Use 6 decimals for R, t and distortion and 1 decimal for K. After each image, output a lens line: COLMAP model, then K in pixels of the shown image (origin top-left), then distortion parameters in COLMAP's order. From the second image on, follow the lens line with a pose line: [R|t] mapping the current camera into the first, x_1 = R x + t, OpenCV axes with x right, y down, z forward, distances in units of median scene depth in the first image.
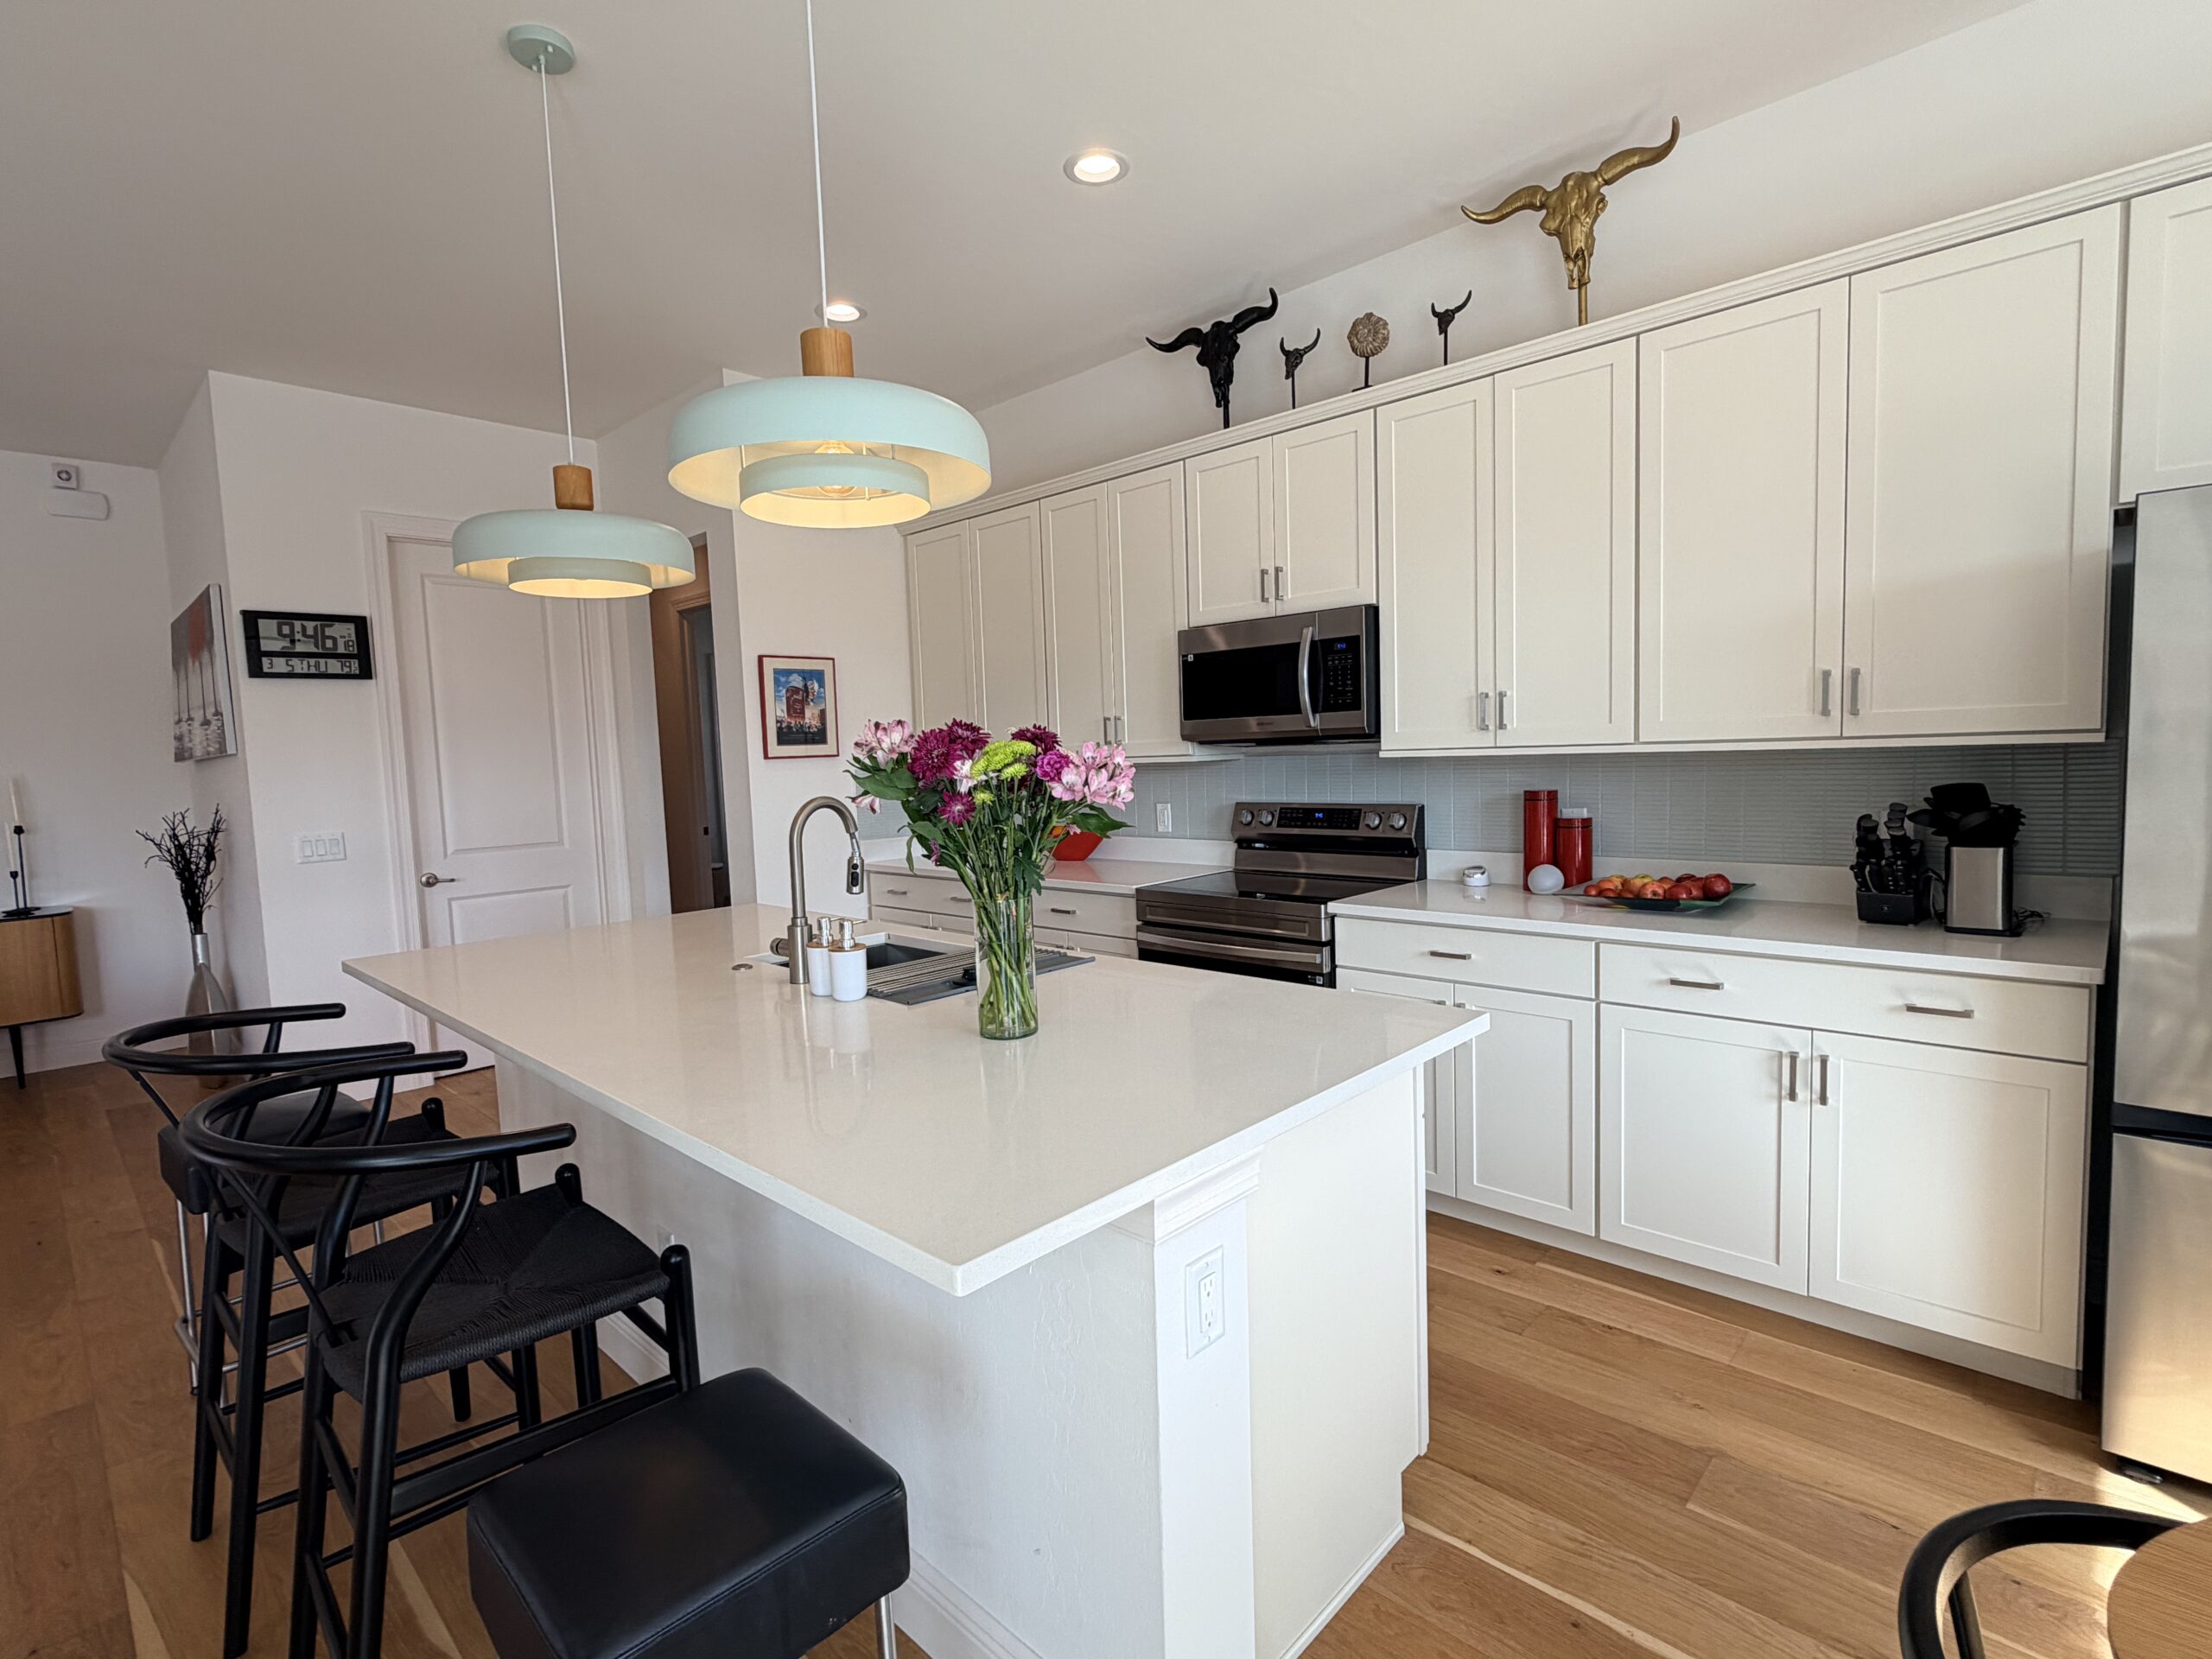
lens RADIAL K [[1068.1, 0, 1107.6], [0, 1068.1, 841.9], [0, 0, 1]] dist [-0.017566, 0.001598]
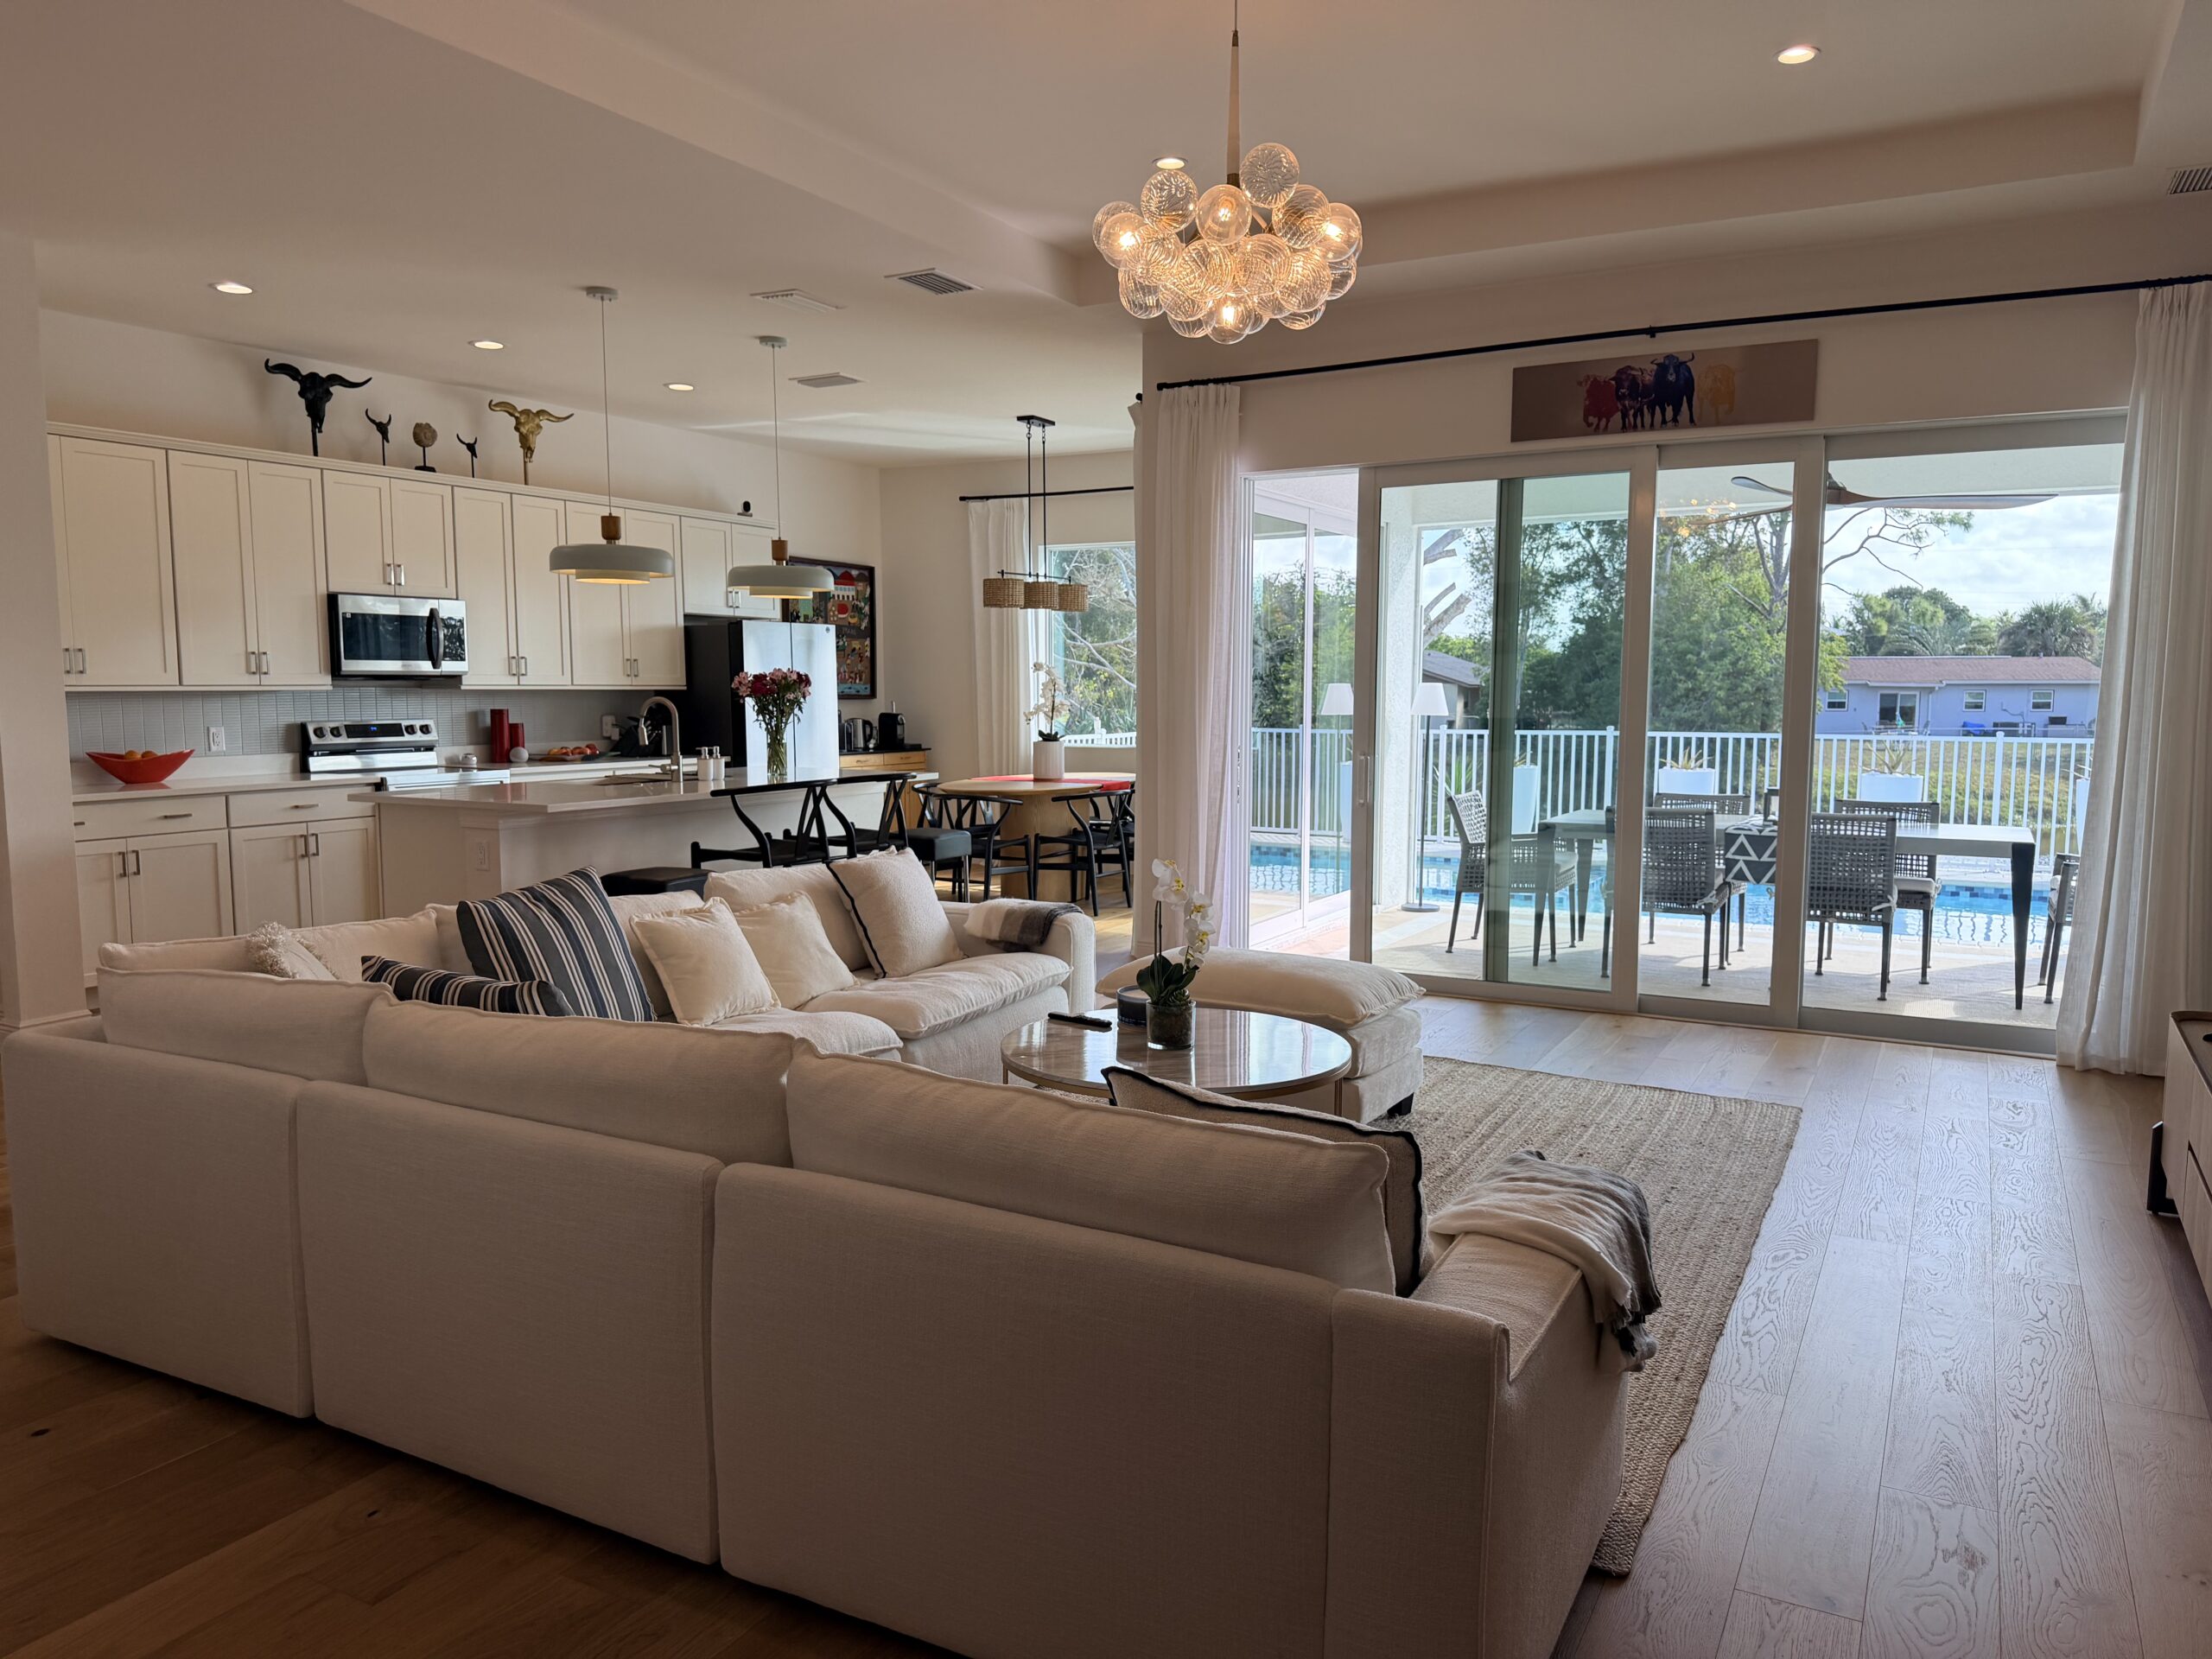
lens RADIAL K [[1580.5, 0, 1094.0], [0, 1580.5, 847.8], [0, 0, 1]] dist [0.061895, -0.070873]
pose [[-0.246599, -0.066986, 0.966800, -2.183310], [0.091222, 0.991574, 0.091971, 0.025632], [-0.964815, 0.110873, -0.238411, 0.581063]]
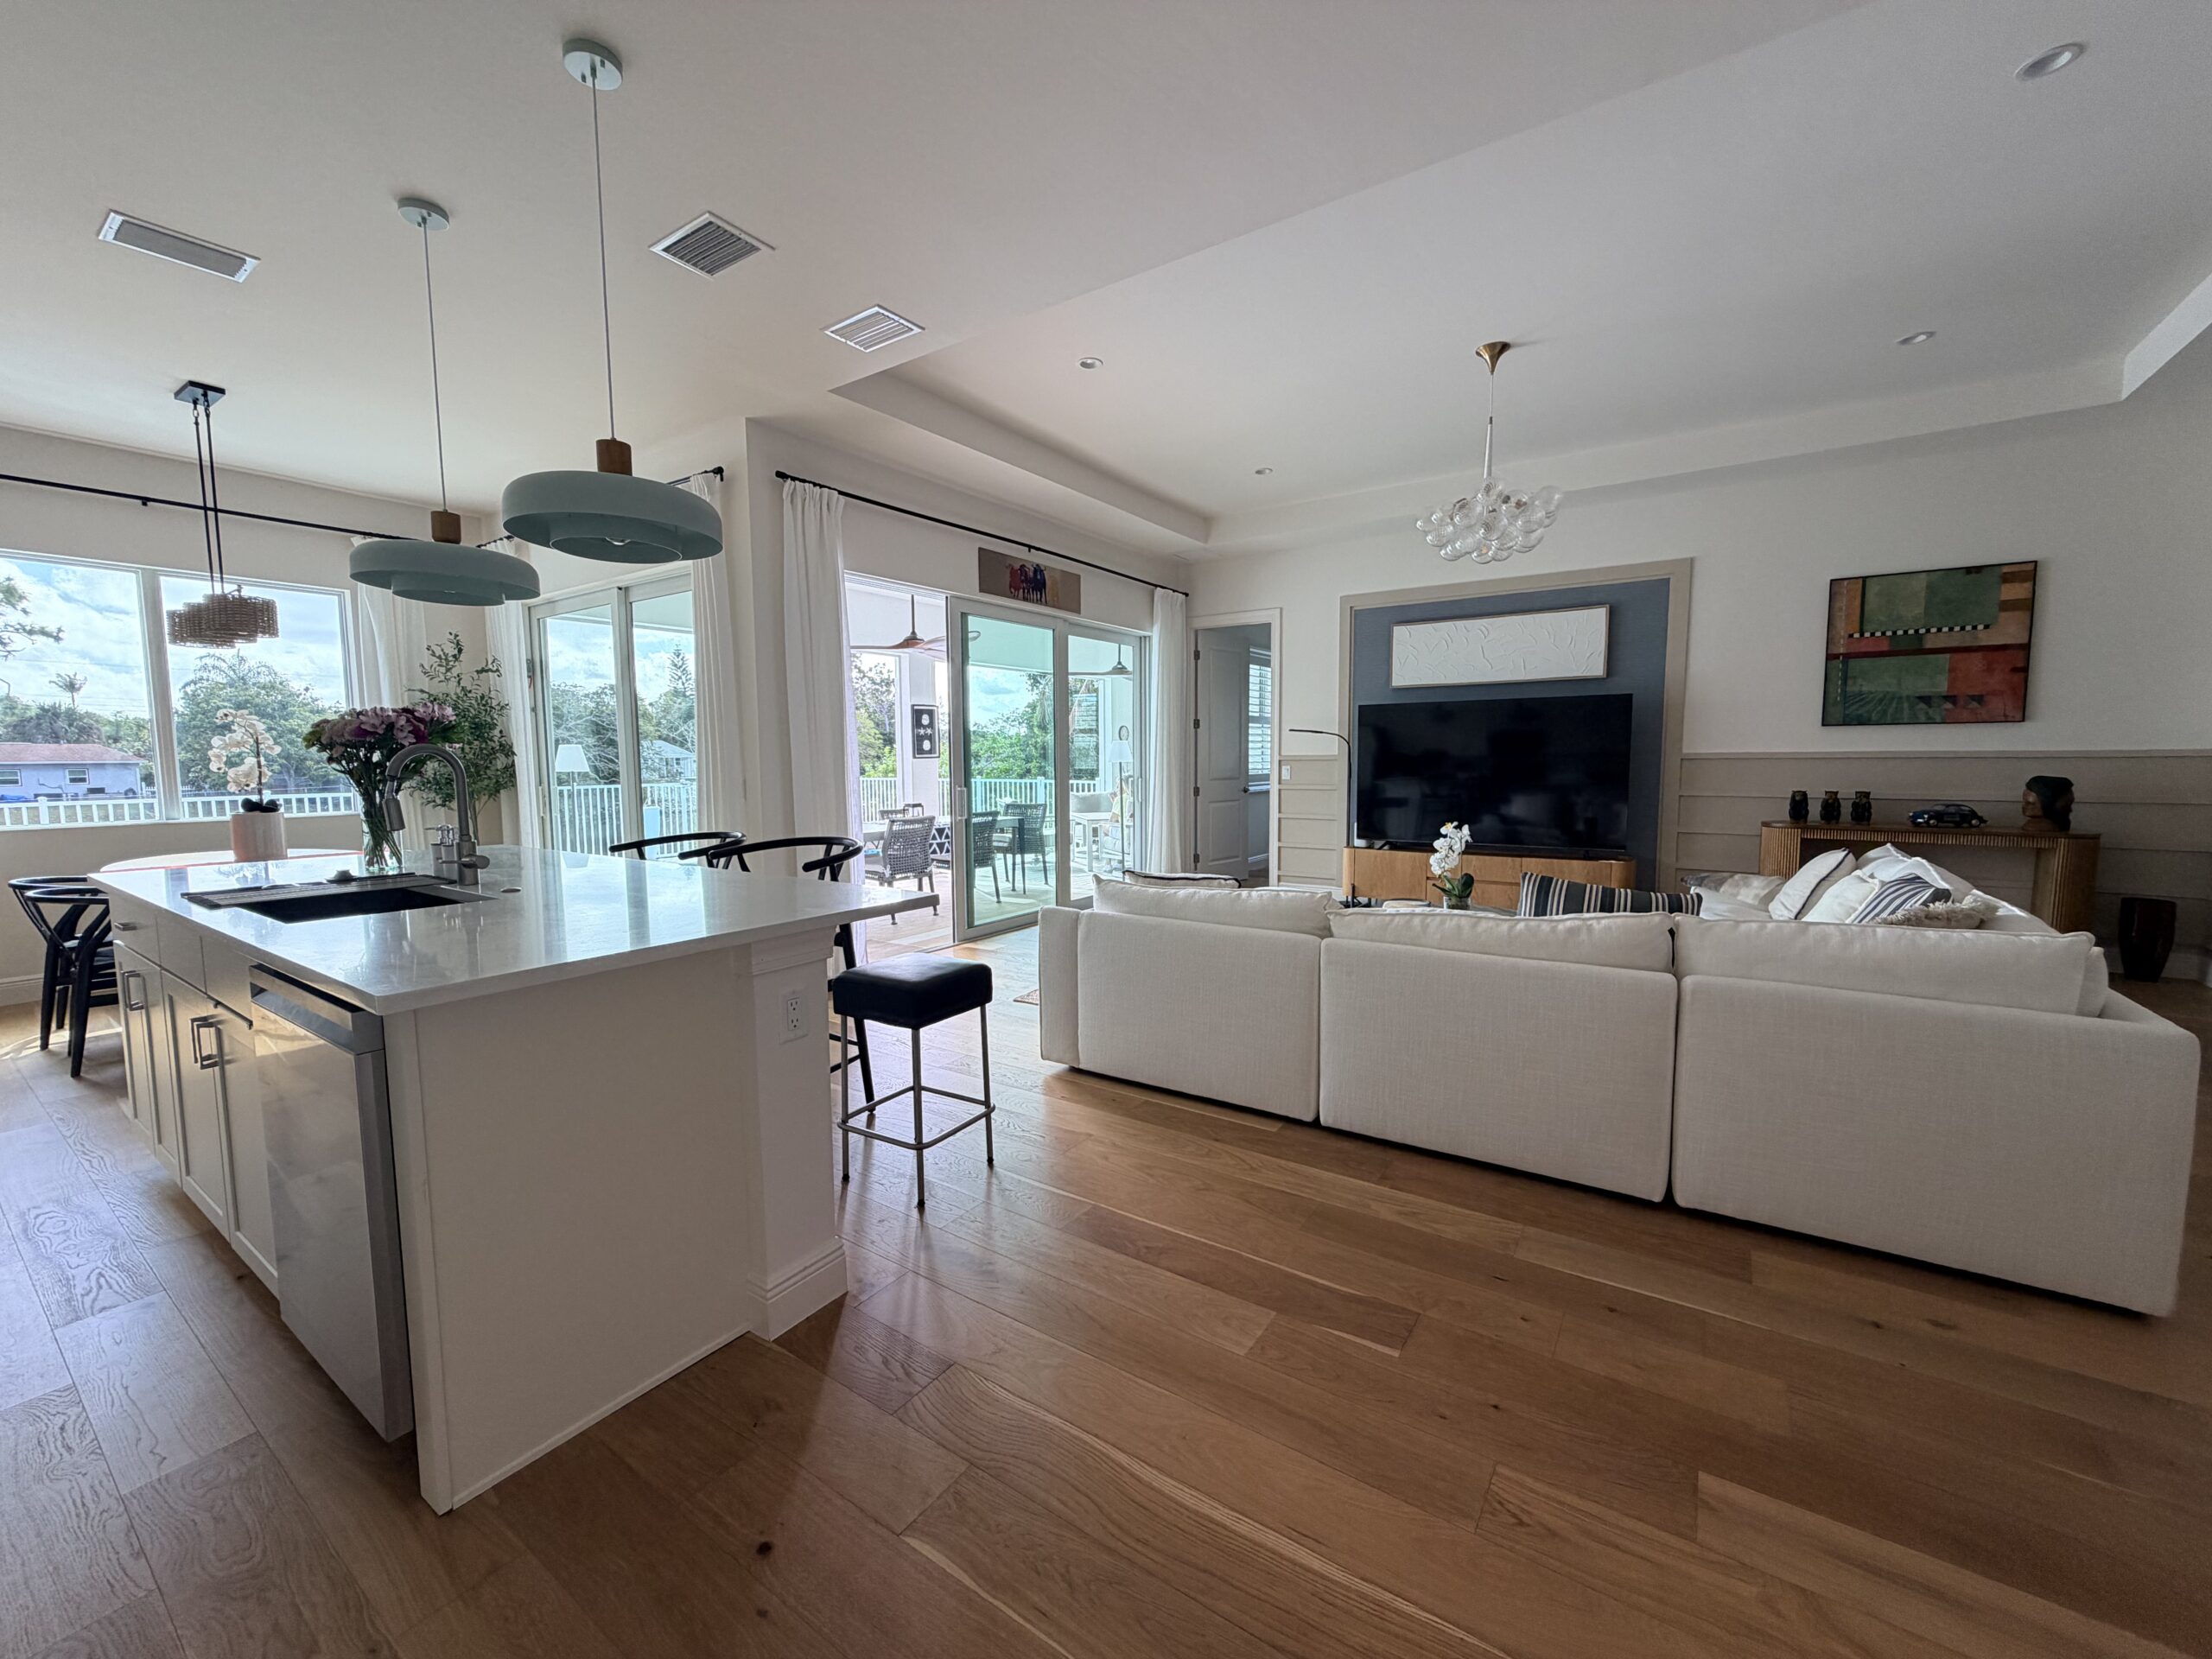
lens RADIAL K [[884.9, 0, 1089.1], [0, 884.9, 828.4], [0, 0, 1]] dist [0.003100, -0.001706]
pose [[-0.987611, 0.057416, -0.146038, -0.540127], [0.031437, 0.984183, 0.174343, -0.064661], [0.153739, 0.167592, -0.973795, 1.314099]]
